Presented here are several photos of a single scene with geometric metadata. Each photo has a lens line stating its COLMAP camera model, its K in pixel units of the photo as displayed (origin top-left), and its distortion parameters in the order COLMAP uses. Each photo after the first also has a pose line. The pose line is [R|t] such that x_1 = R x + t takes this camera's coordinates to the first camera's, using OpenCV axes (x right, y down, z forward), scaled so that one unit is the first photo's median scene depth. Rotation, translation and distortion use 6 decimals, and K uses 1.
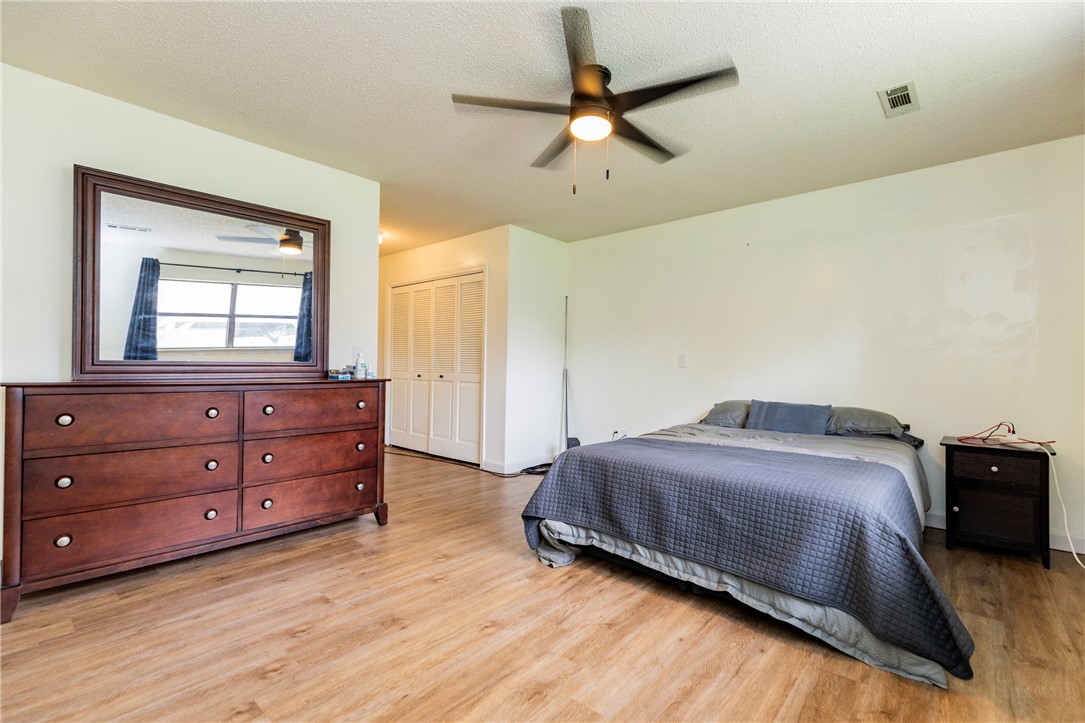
lens RADIAL K [[492.7, 0, 551.7], [0, 492.7, 362.2], [0, 0, 1]] dist [0.006423, 0.000238]
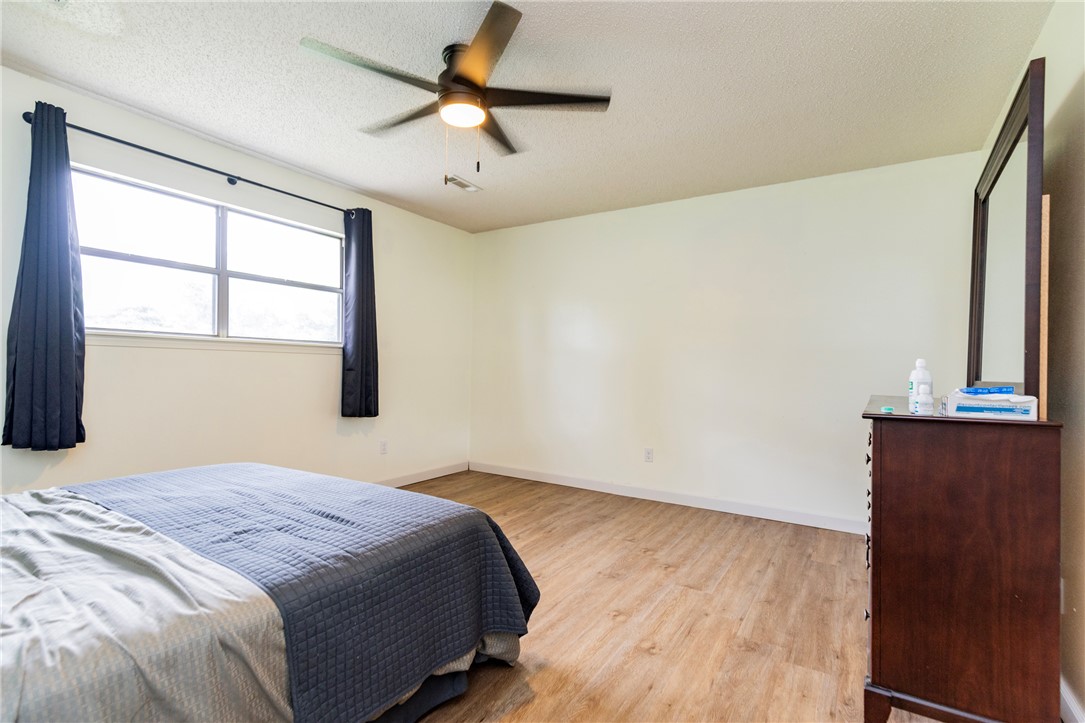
lens RADIAL K [[492.7, 0, 551.7], [0, 492.7, 362.2], [0, 0, 1]] dist [0.006423, 0.000238]
pose [[-0.984489, -0.031016, -0.172685, 0.065485], [-0.028973, 0.999477, -0.014342, -0.004727], [0.173040, -0.009117, -0.984873, 2.060318]]
